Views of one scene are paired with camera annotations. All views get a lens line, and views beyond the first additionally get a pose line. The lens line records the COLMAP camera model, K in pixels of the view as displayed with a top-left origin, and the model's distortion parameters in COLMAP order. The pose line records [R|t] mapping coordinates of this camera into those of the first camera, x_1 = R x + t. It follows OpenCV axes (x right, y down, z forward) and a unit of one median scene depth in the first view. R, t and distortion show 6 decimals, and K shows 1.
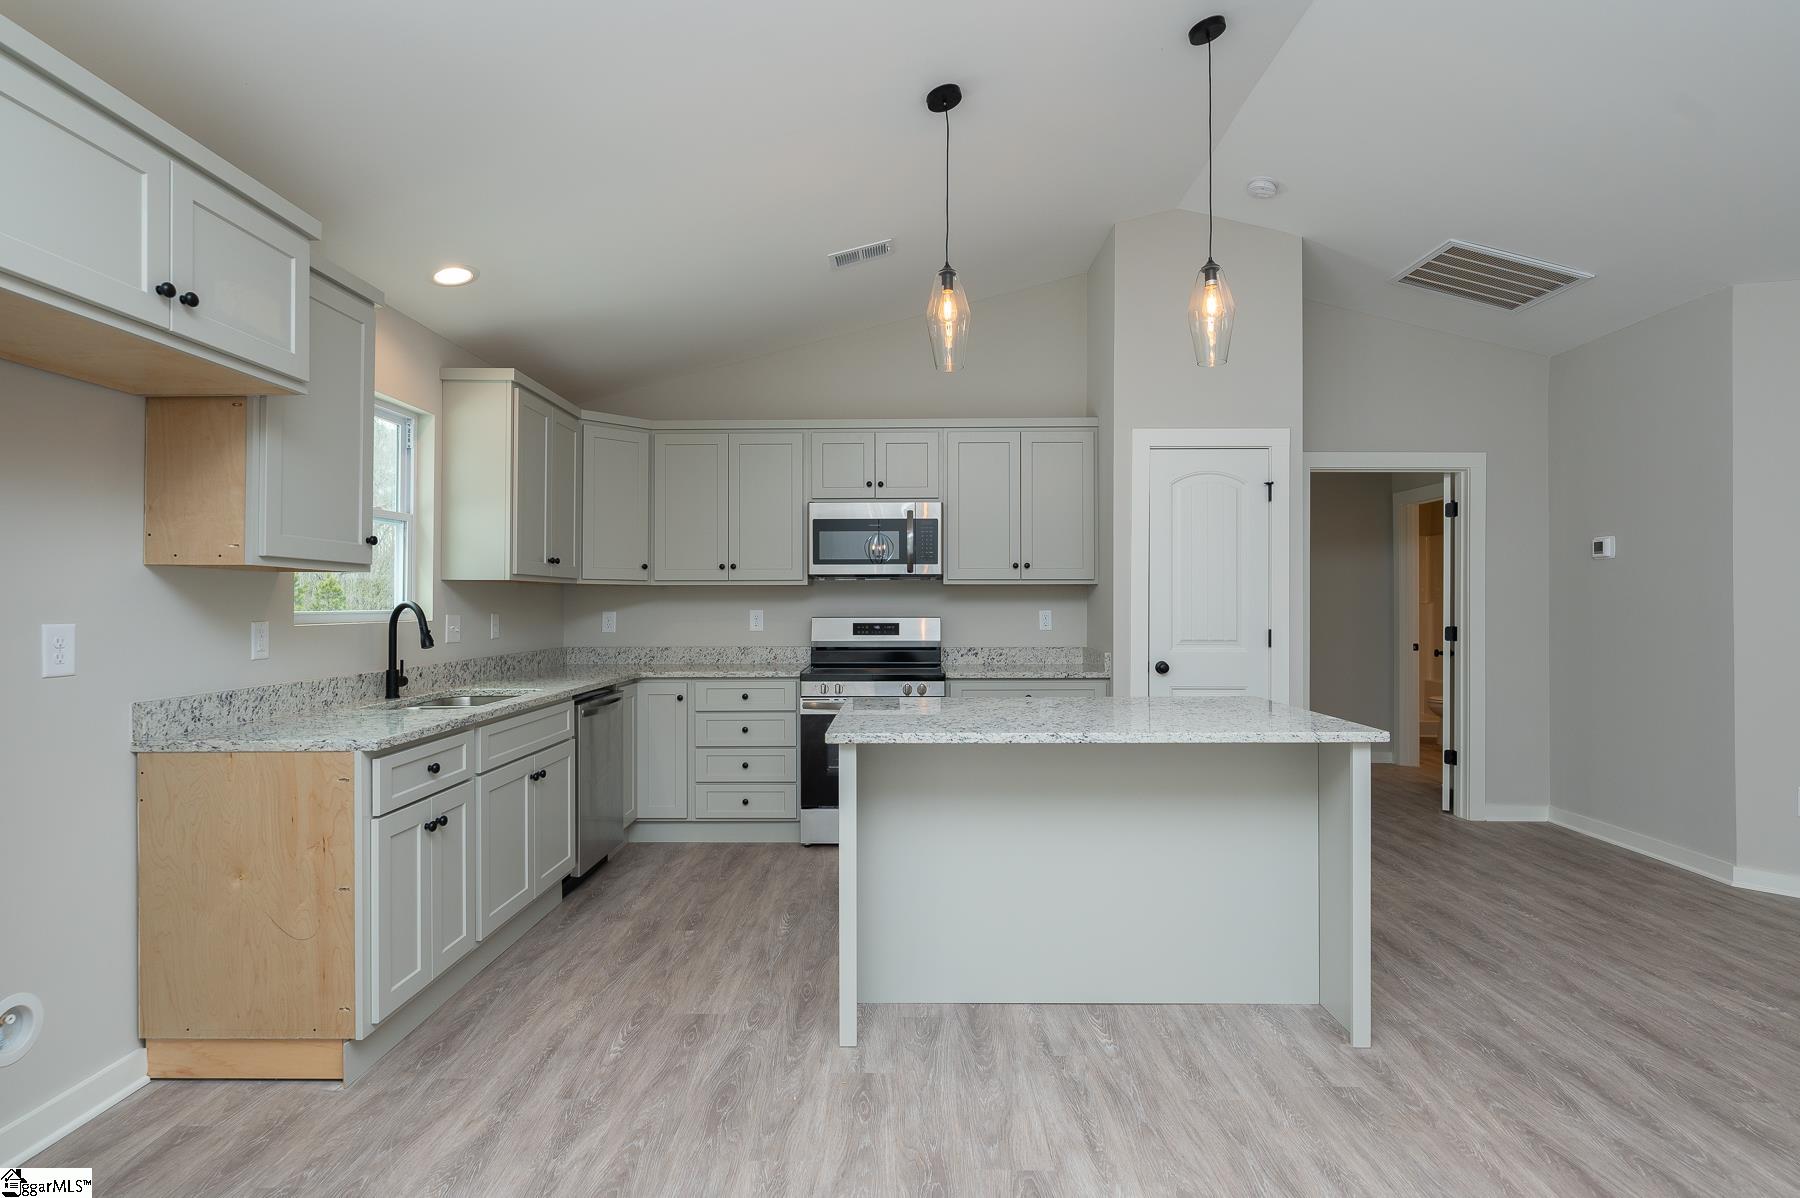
lens RADIAL K [[911.9, 0, 900.0], [0, 911.9, 599.0], [0, 0, 1]] dist [0.001188, 0.000183]
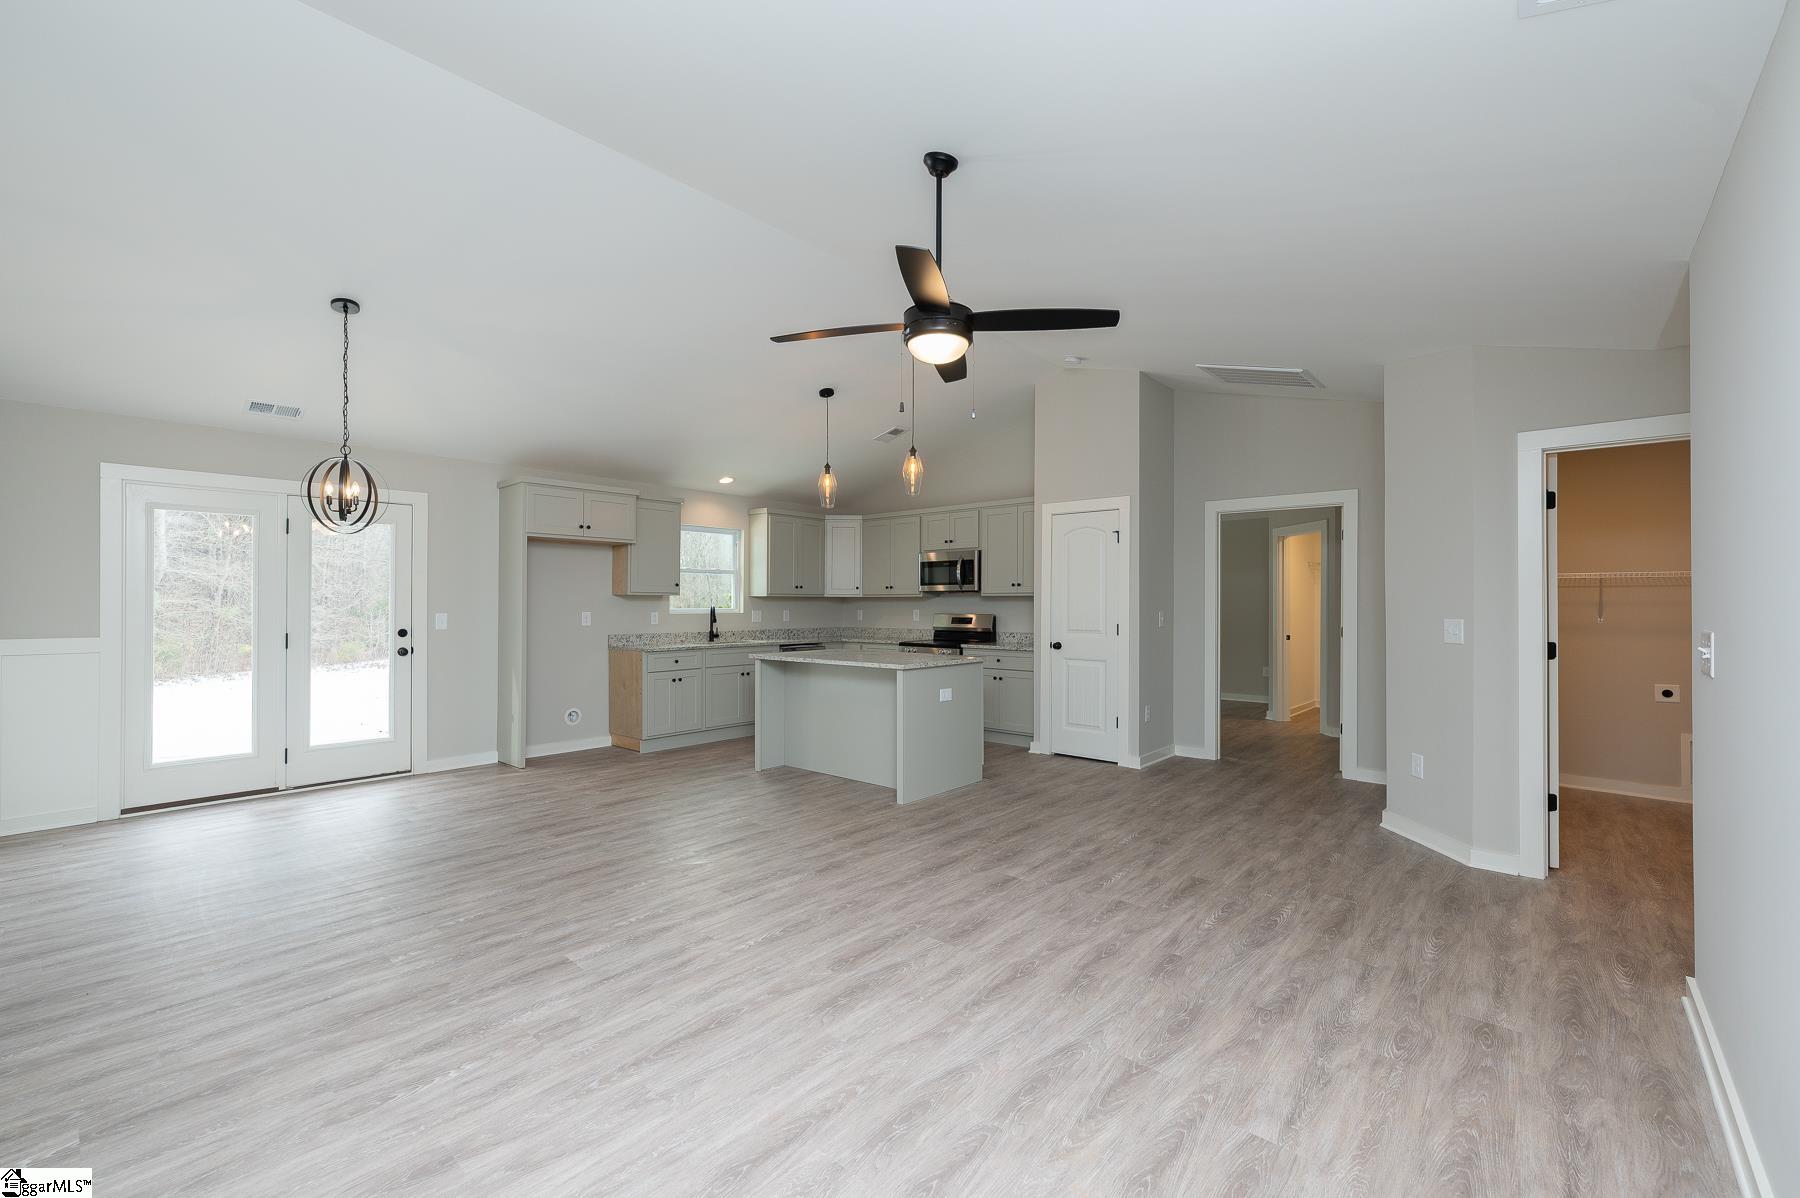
lens RADIAL K [[747.4, 0, 900.0], [0, 747.4, 599.0], [0, 0, 1]] dist [0.001820, 0.000130]
pose [[0.762861, -0.002081, -0.646559, 1.295120], [0.000630, 0.999997, -0.002475, -0.009880], [0.646562, 0.001481, 0.762860, -0.315822]]
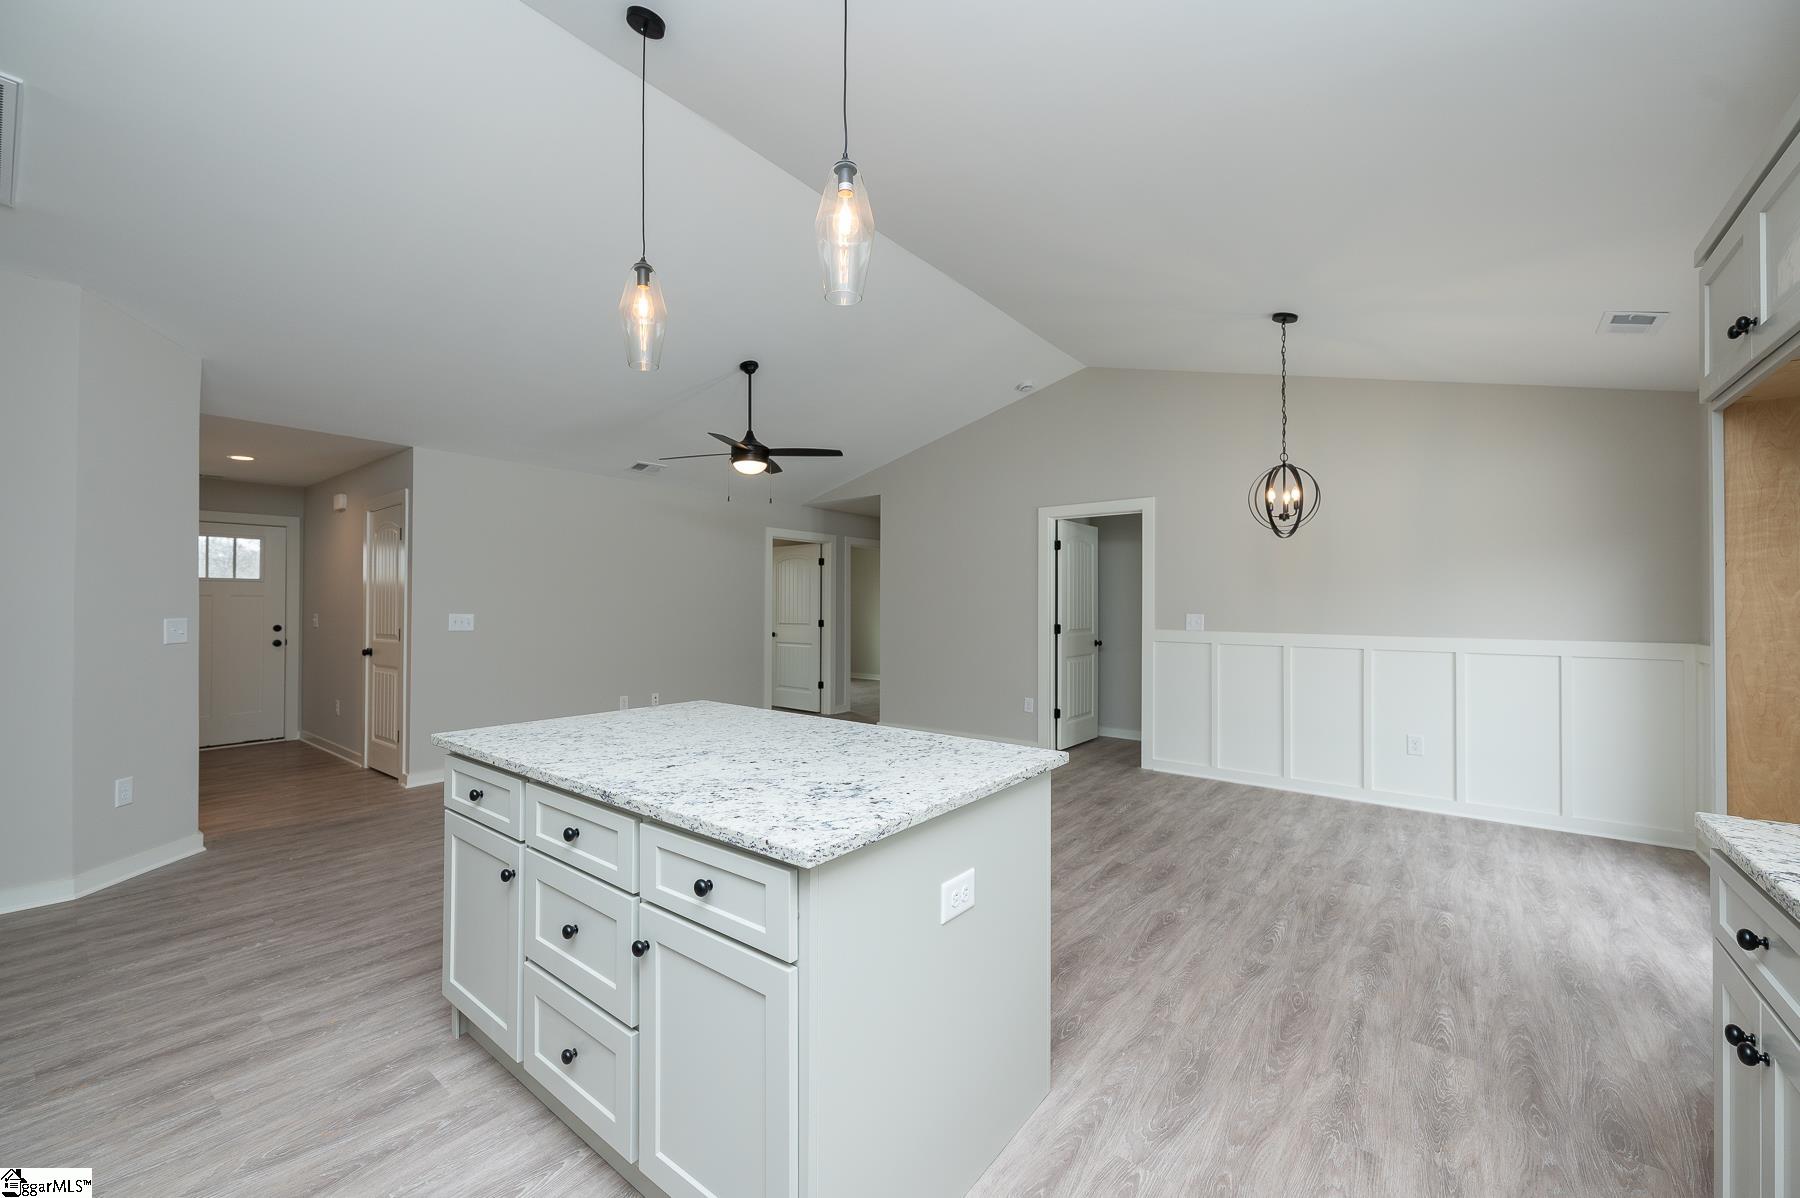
lens RADIAL K [[717.2, 0, 889.0], [0, 717.2, 597.7], [0, 0, 1]] dist [-0.000596, 0.000072]
pose [[-0.789139, 0.005119, 0.614194, -0.296415], [-0.003137, 0.999919, -0.012365, -0.001334], [-0.614207, -0.011684, -0.789058, 1.288889]]
